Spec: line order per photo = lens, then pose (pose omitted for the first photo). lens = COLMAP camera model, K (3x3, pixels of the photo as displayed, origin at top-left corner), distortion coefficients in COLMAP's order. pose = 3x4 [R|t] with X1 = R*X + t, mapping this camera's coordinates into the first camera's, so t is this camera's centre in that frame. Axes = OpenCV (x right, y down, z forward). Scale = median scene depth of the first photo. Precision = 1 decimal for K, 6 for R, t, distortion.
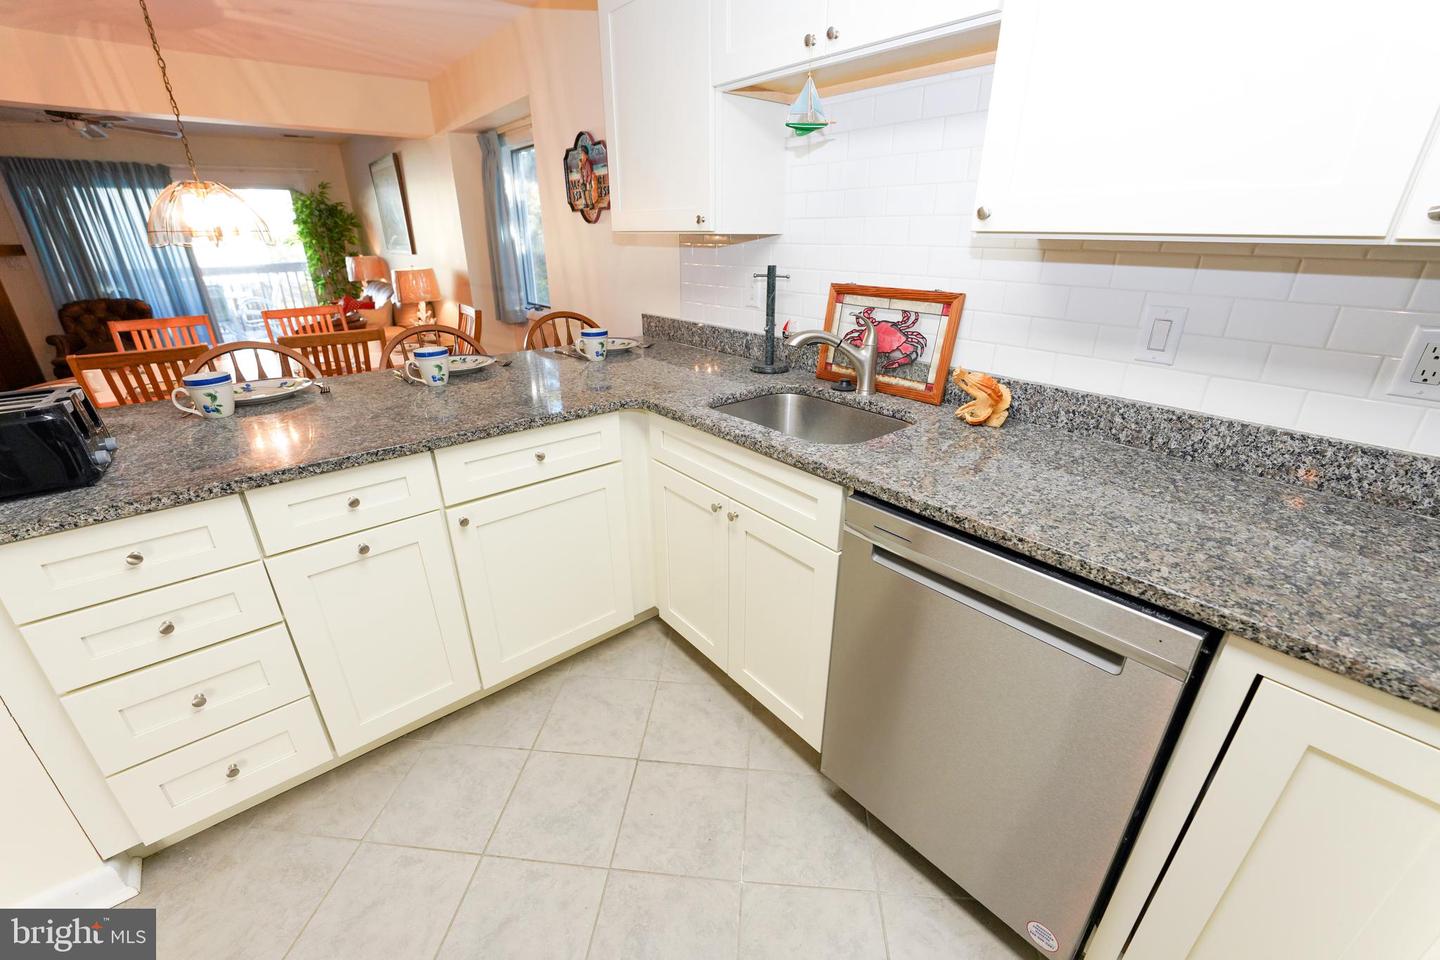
lens RADIAL K [[582.6, 0, 723.0], [0, 582.6, 480.1], [0, 0, 1]] dist [-0.021283, 0.000381]
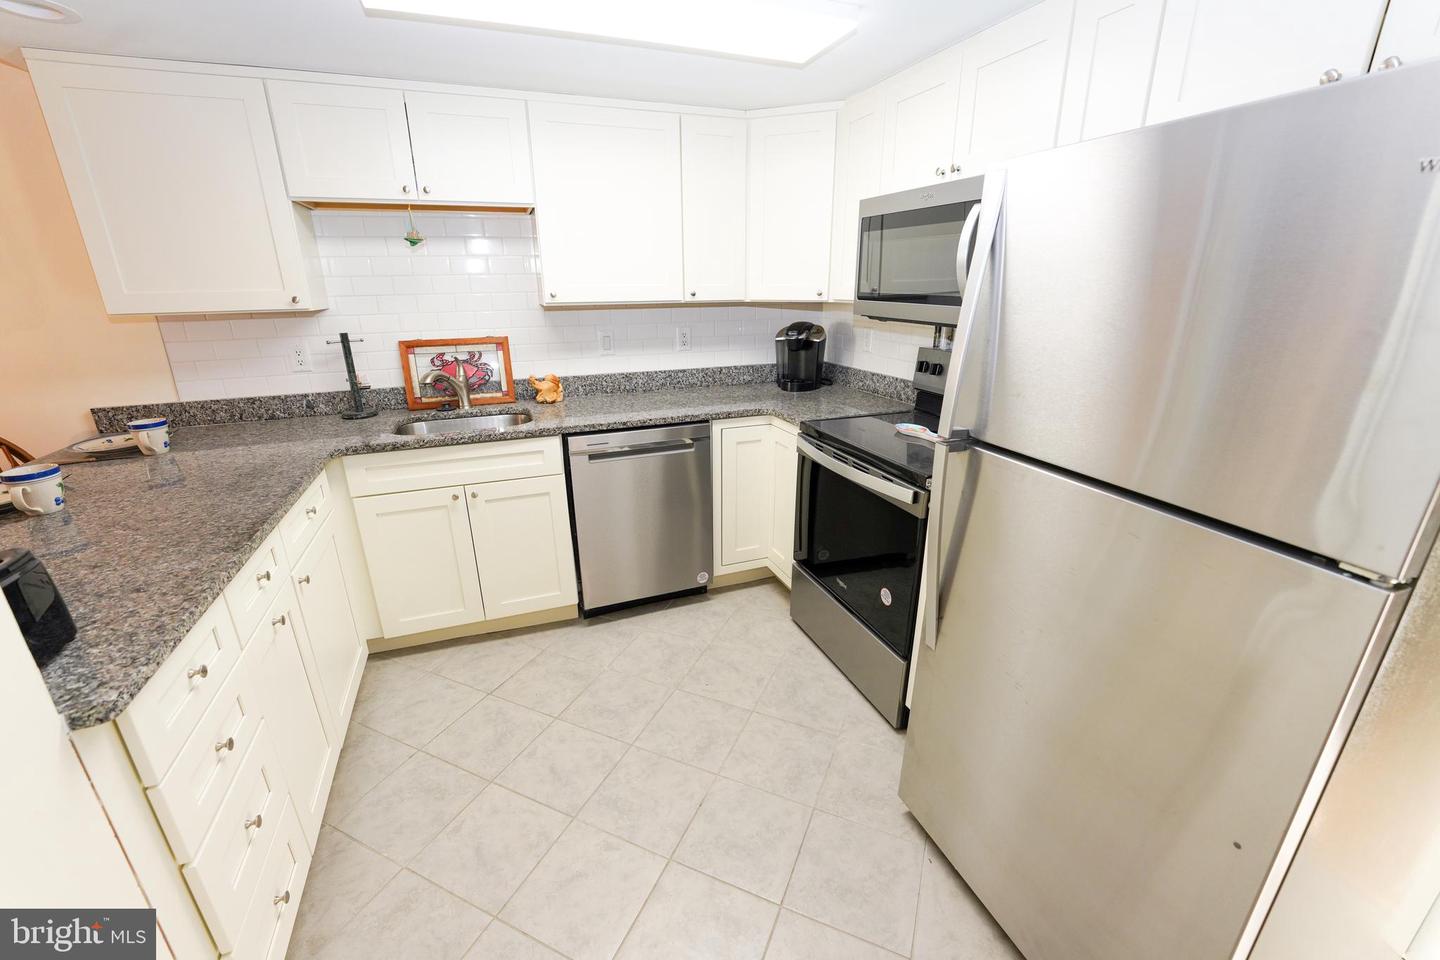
lens RADIAL K [[582.6, 0, 723.0], [0, 582.6, 480.1], [0, 0, 1]] dist [-0.021283, 0.000381]
pose [[0.317037, -0.305973, 0.897702, -1.002864], [0.378525, 0.908697, 0.176038, 0.007695], [-0.869601, 0.283991, 0.403909, -0.134670]]
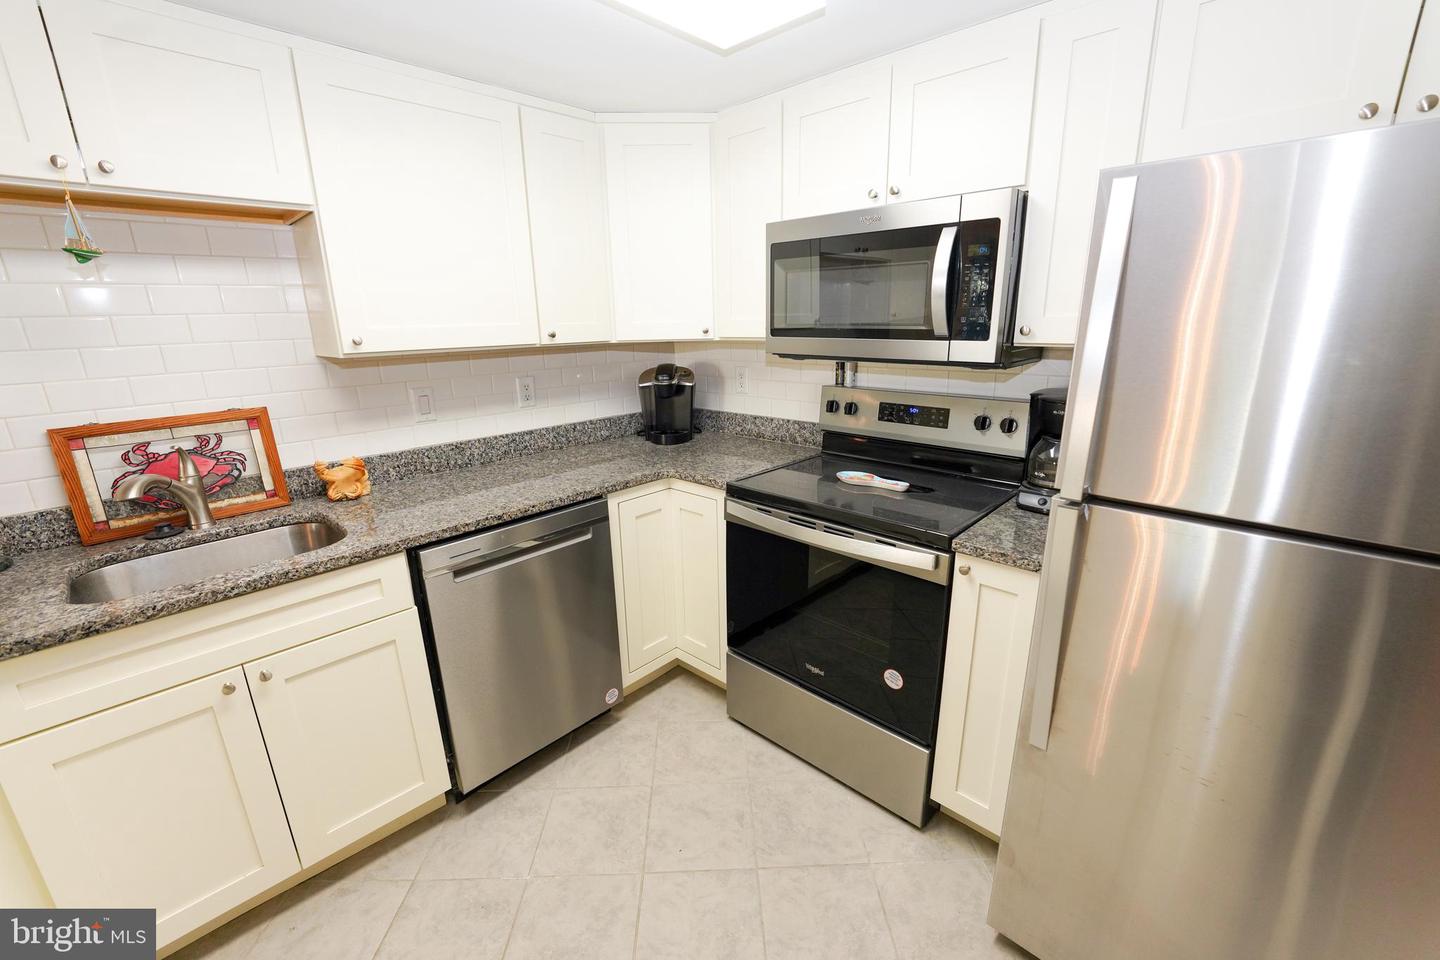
lens RADIAL K [[581.5, 0, 720.0], [0, 581.5, 480.0], [0, 0, 1]] dist [-0.024690, 0.003266]
pose [[-0.116787, -0.262428, 0.957858, -0.743276], [0.408384, 0.866459, 0.287179, -0.147170], [-0.905308, 0.424713, 0.005980, 0.235111]]
